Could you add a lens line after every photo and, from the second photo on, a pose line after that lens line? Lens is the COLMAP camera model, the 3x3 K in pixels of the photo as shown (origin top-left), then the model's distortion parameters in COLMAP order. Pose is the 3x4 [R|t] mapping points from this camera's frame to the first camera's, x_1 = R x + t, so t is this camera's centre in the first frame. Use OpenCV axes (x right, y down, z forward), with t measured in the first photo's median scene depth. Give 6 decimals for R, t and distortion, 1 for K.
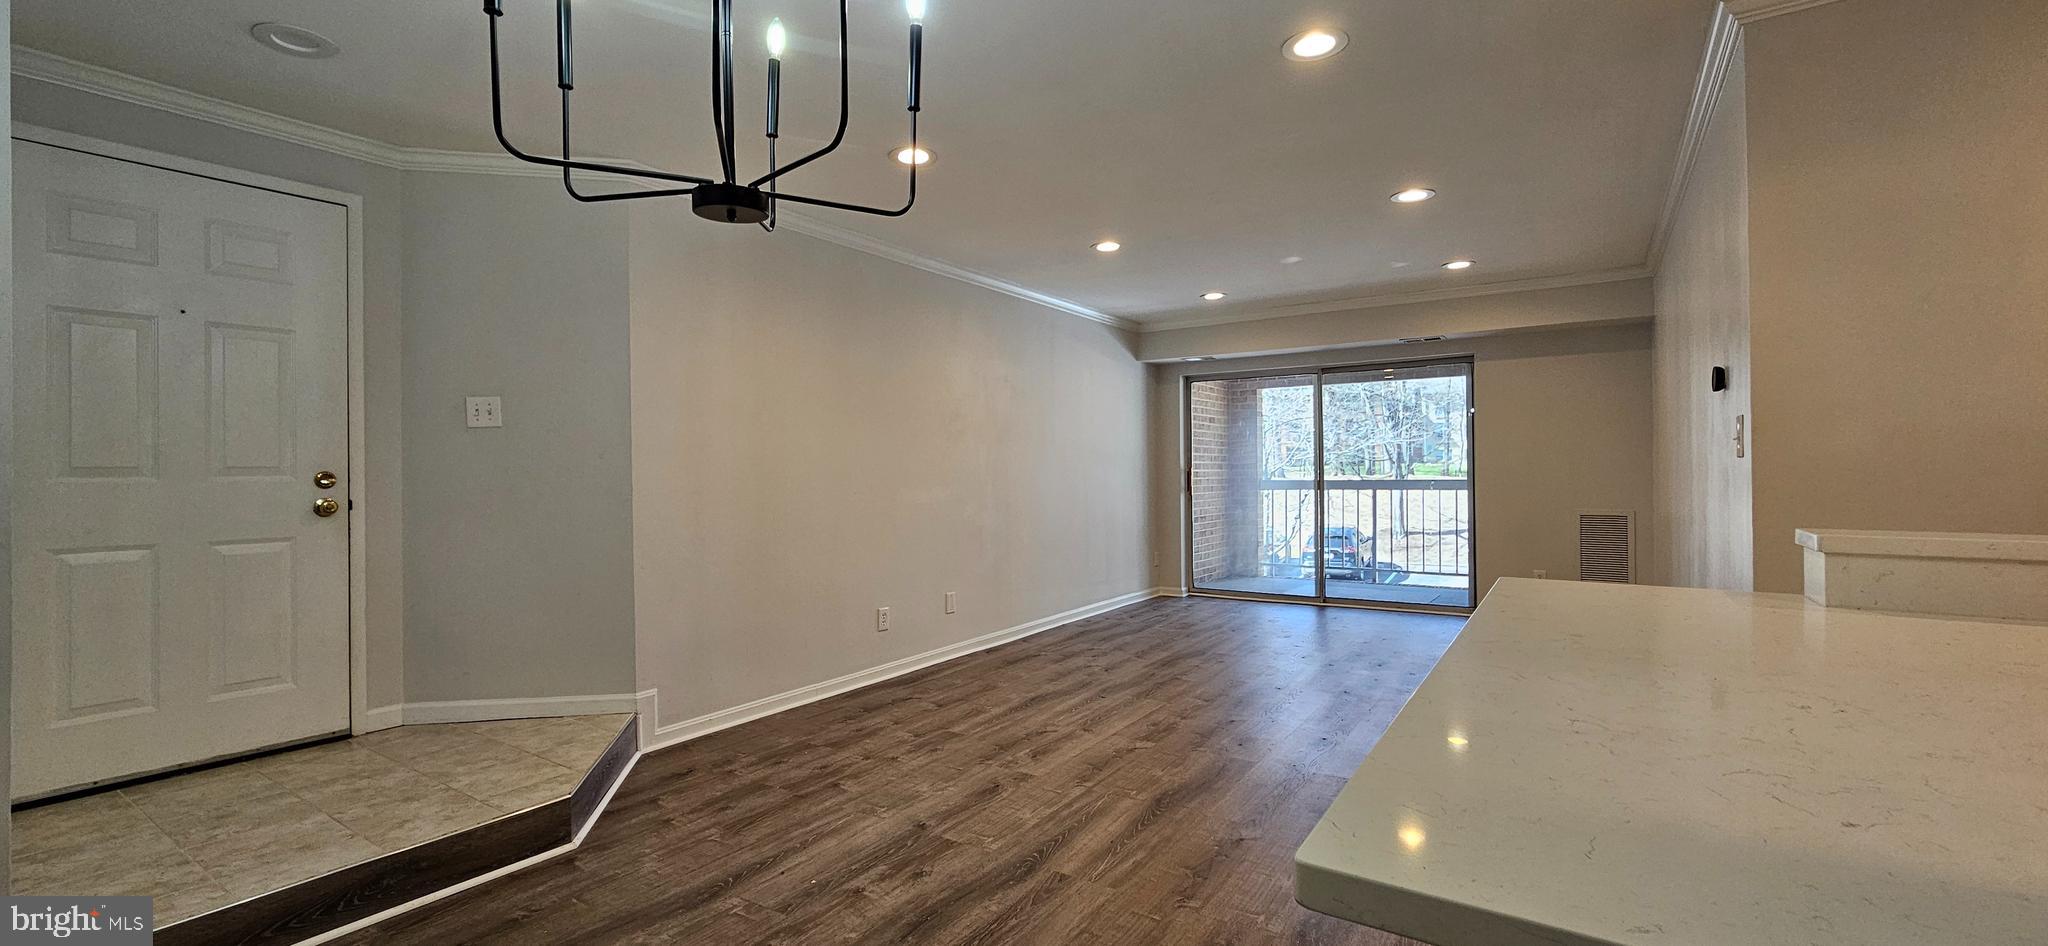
lens RADIAL K [[842.6, 0, 1027.5], [0, 842.6, 476.3], [0, 0, 1]] dist [-0.000758, -0.000381]
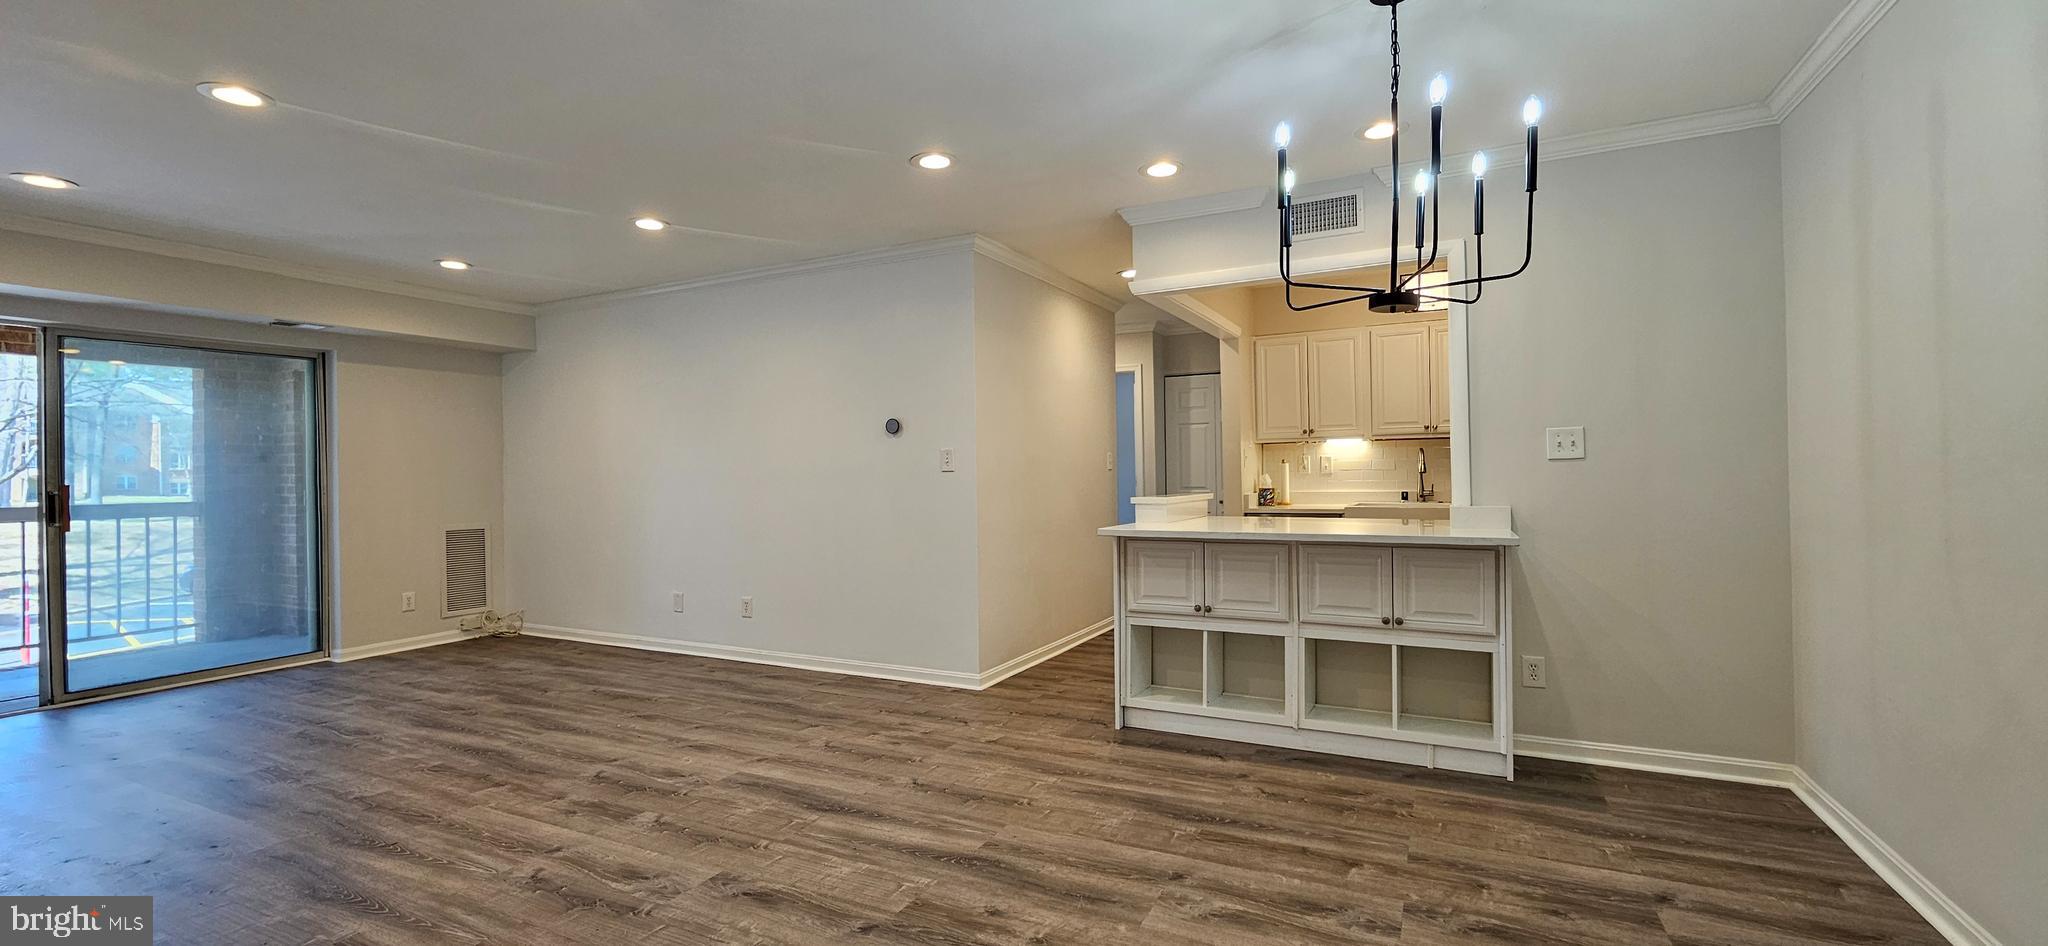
lens RADIAL K [[842.6, 0, 1024.3], [0, 842.6, 466.8], [0, 0, 1]] dist [-0.000758, -0.000381]
pose [[-0.115125, 0.018163, 0.993185, -0.870015], [0.021990, 0.999634, -0.015732, 0.000672], [-0.993108, 0.020029, -0.115482, 0.875760]]
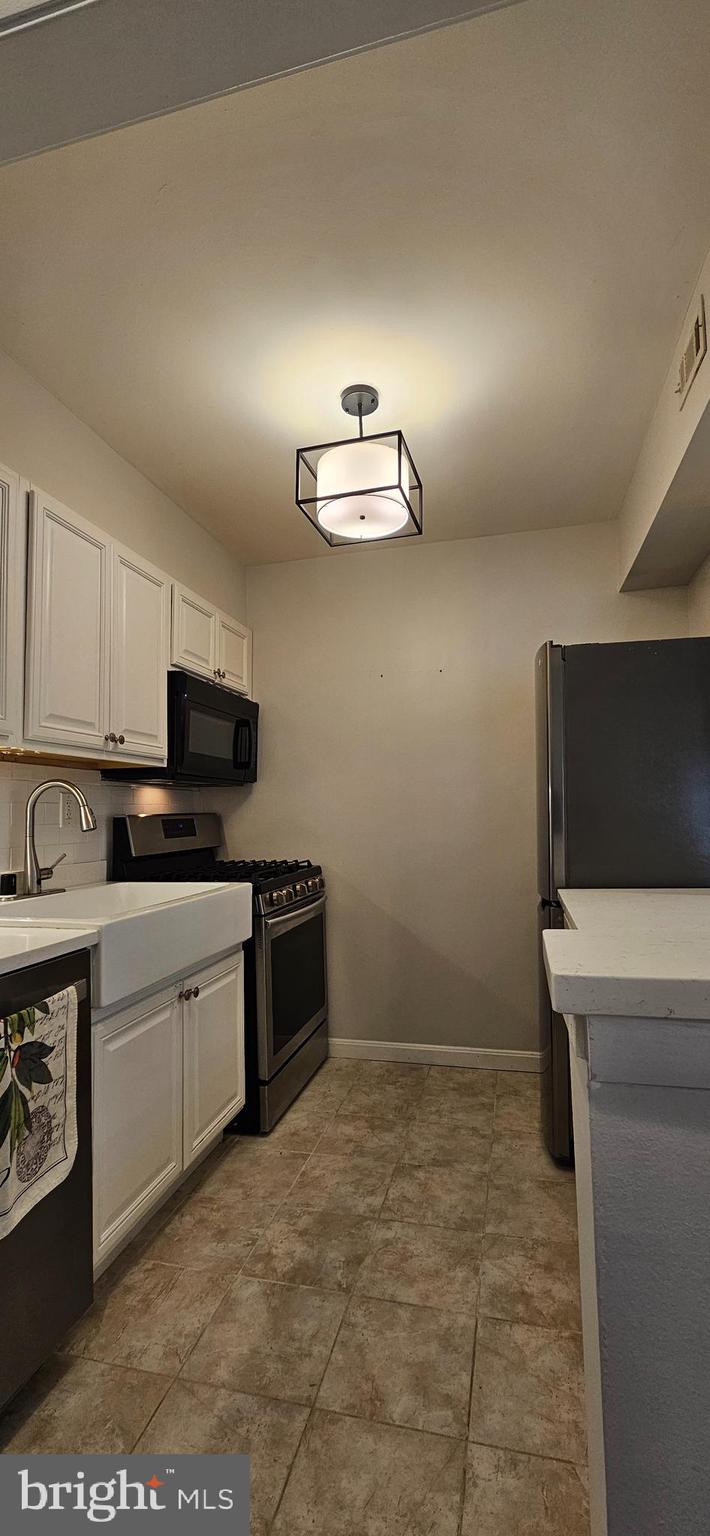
lens RADIAL K [[632.0, 0, 358.2], [0, 632.0, 771.7], [0, 0, 1]] dist [-0.000758, -0.000381]
pose [[-0.943410, -0.000355, -0.331627, 0.846147], [0.020937, 0.997941, -0.060629, -0.012119], [0.330966, -0.064141, -0.941460, 0.519568]]
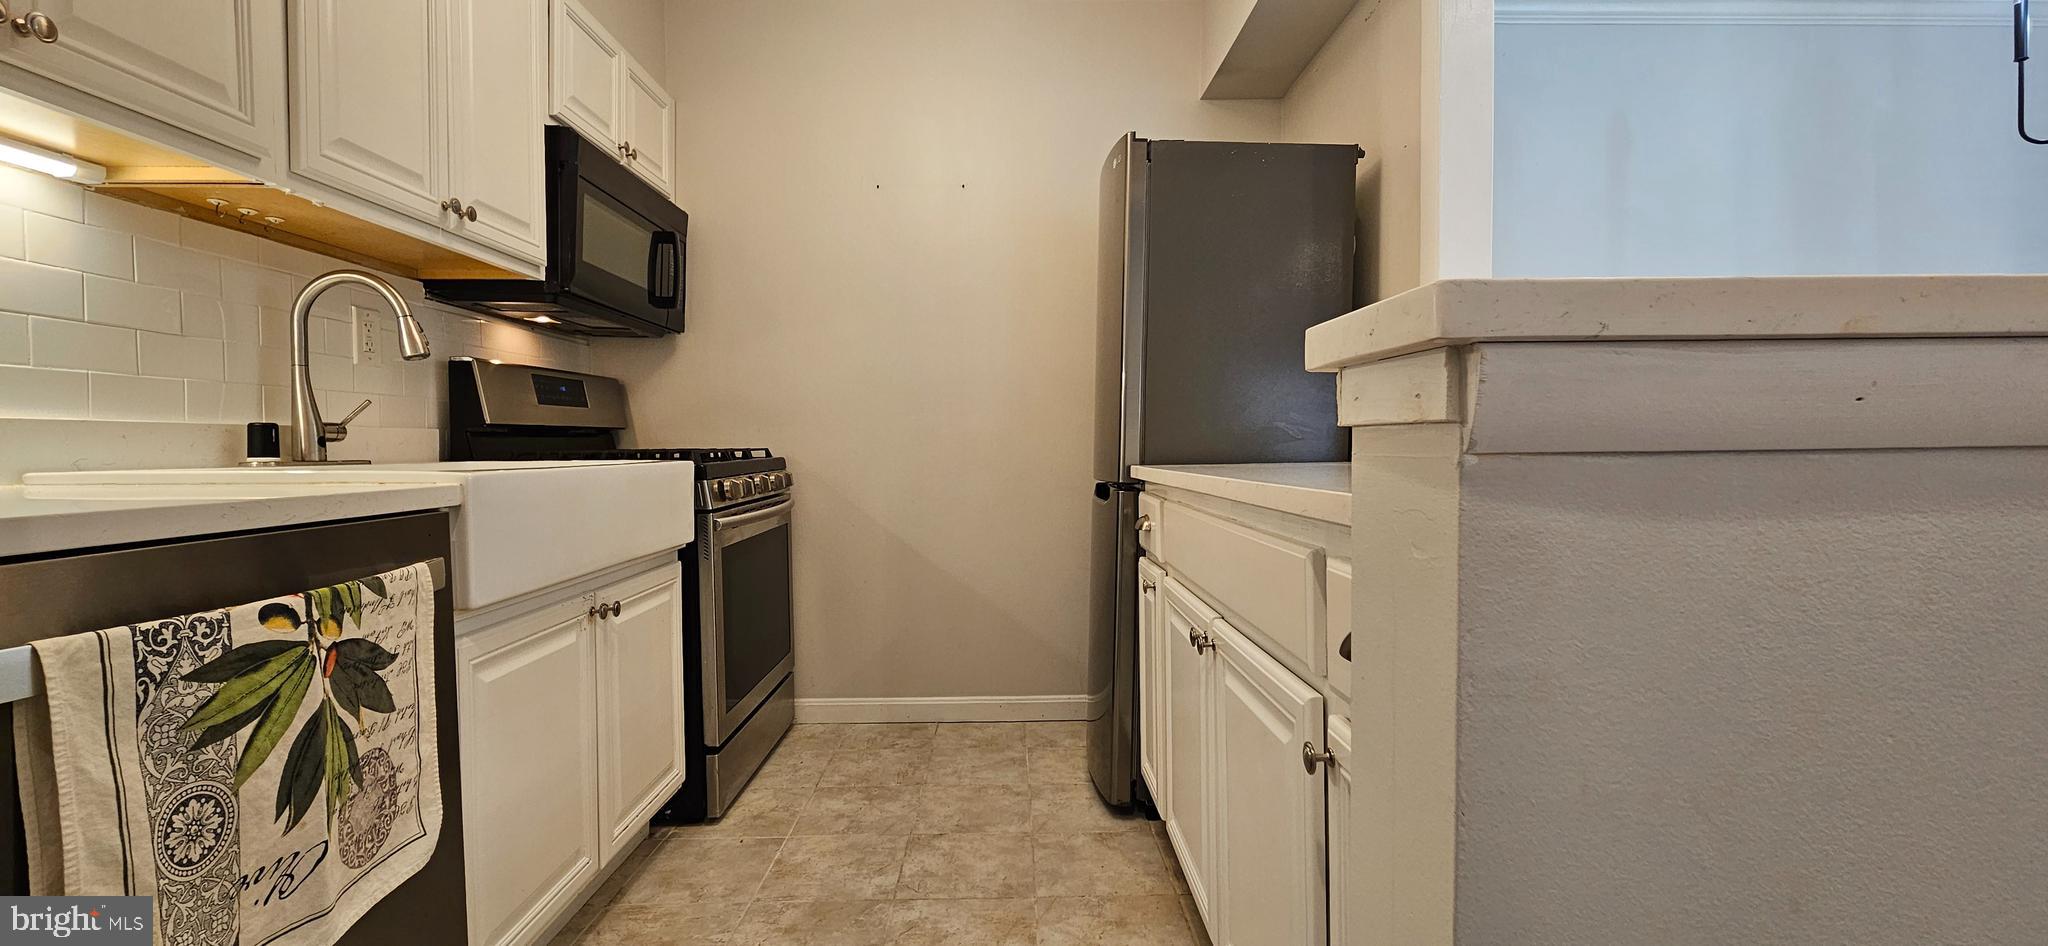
lens RADIAL K [[842.6, 0, 1025.2], [0, 842.6, 467.9], [0, 0, 1]] dist [-0.000758, -0.000381]
pose [[-0.822762, 0.022476, -0.567941, 0.881043], [0.002182, 0.999335, 0.036387, 0.056620], [0.568382, 0.028698, -0.822264, 0.456572]]
